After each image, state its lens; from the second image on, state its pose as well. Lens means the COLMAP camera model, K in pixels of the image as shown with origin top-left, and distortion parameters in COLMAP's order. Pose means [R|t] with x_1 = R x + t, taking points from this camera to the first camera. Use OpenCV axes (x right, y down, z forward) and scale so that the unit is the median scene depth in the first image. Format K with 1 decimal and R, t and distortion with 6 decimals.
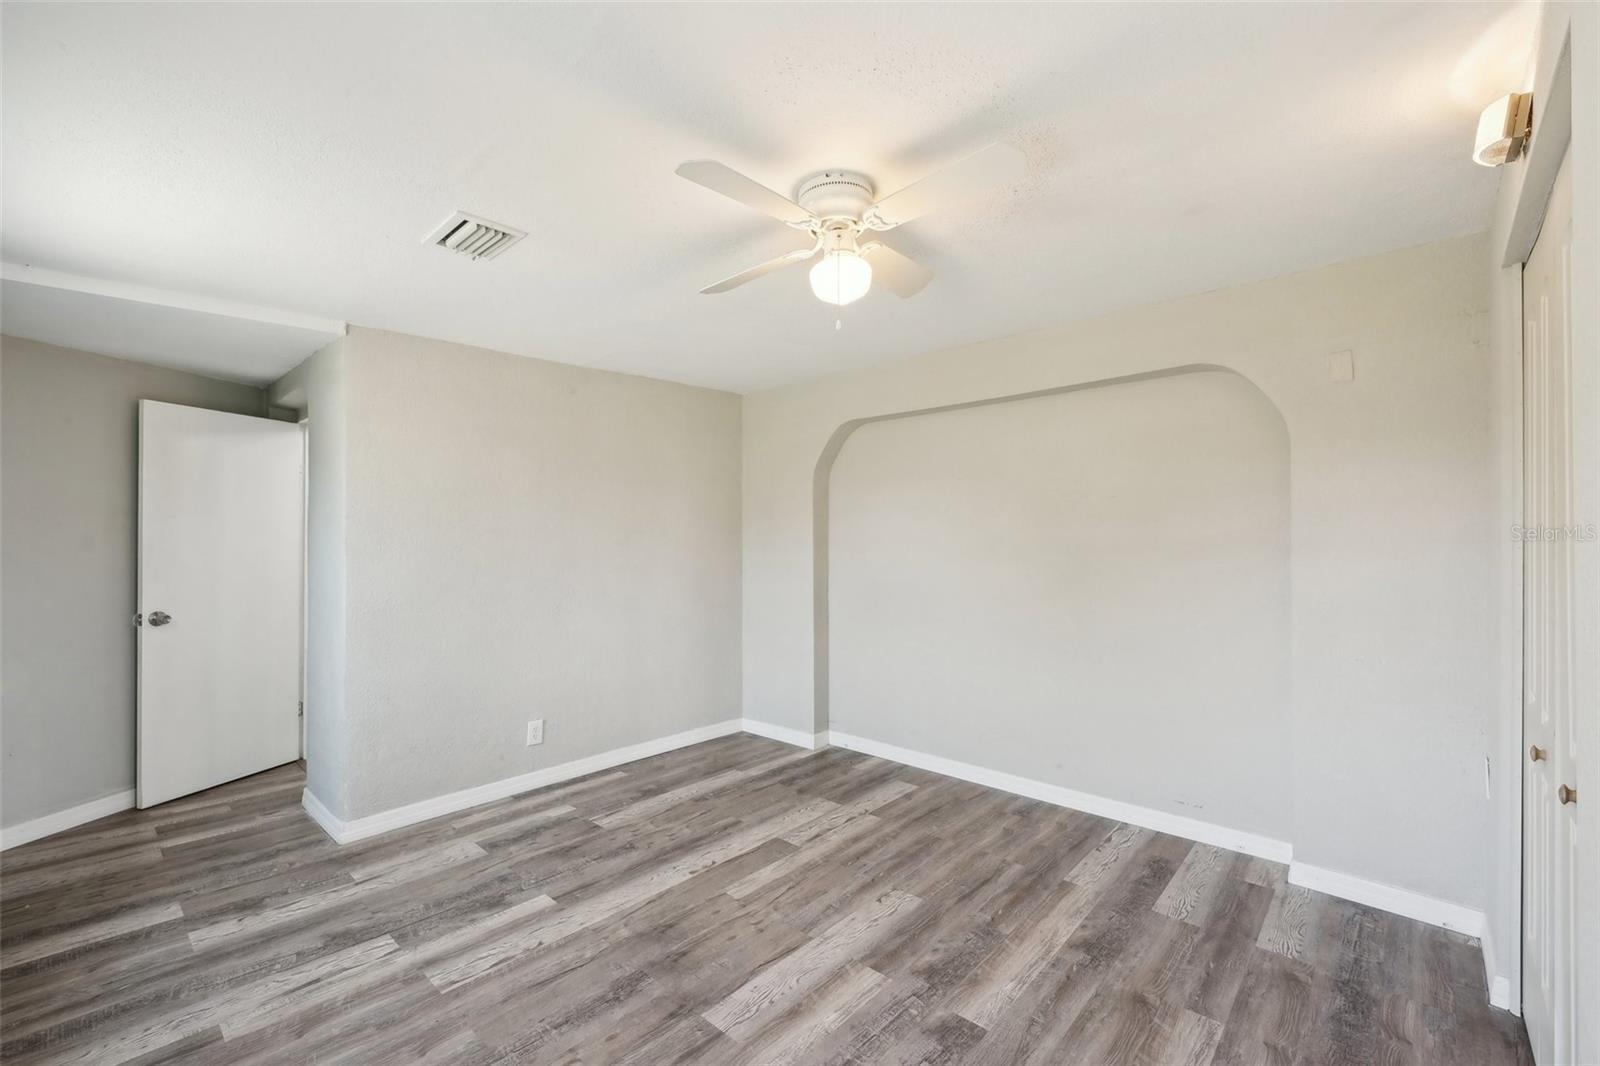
lens RADIAL K [[689.1, 0, 792.8], [0, 689.1, 537.9], [0, 0, 1]] dist [0.000965, 0.000012]
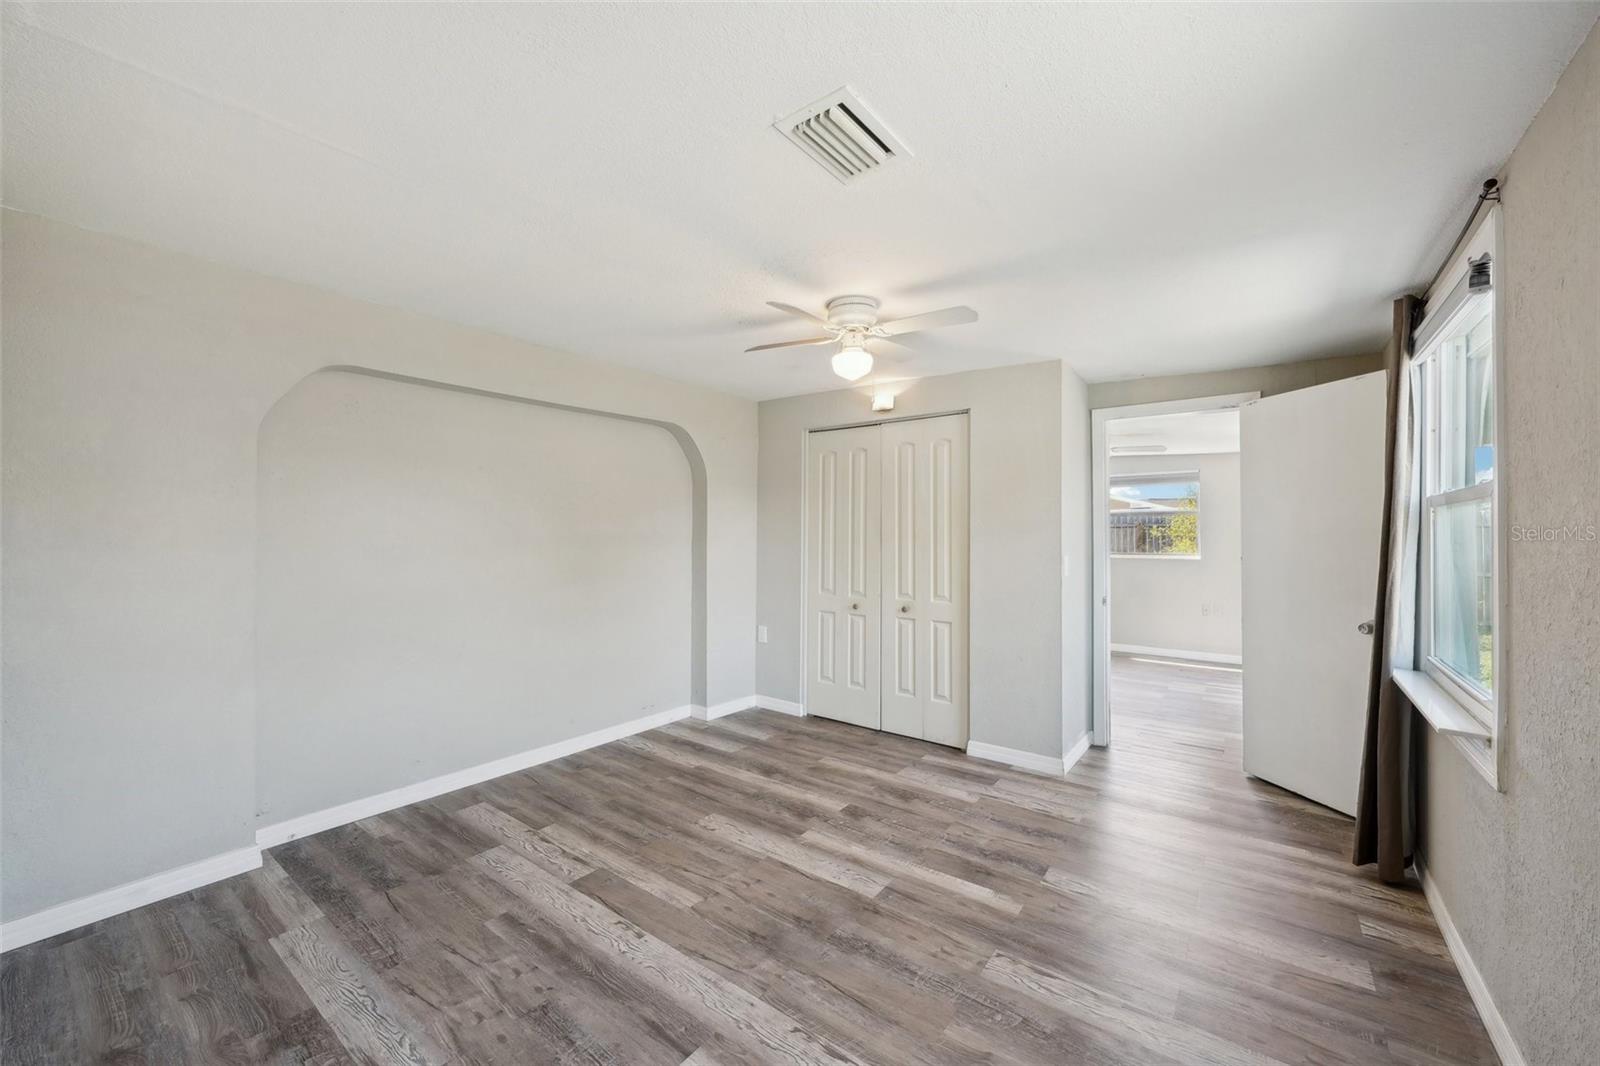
lens RADIAL K [[625.6, 0, 792.6], [0, 625.6, 532.8], [0, 0, 1]] dist [-0.000622, 0.000035]
pose [[-0.103586, 0.002127, 0.994618, -0.887949], [-0.007025, 0.999971, -0.002870, 0.000683], [-0.994596, -0.007284, -0.103568, 0.871584]]
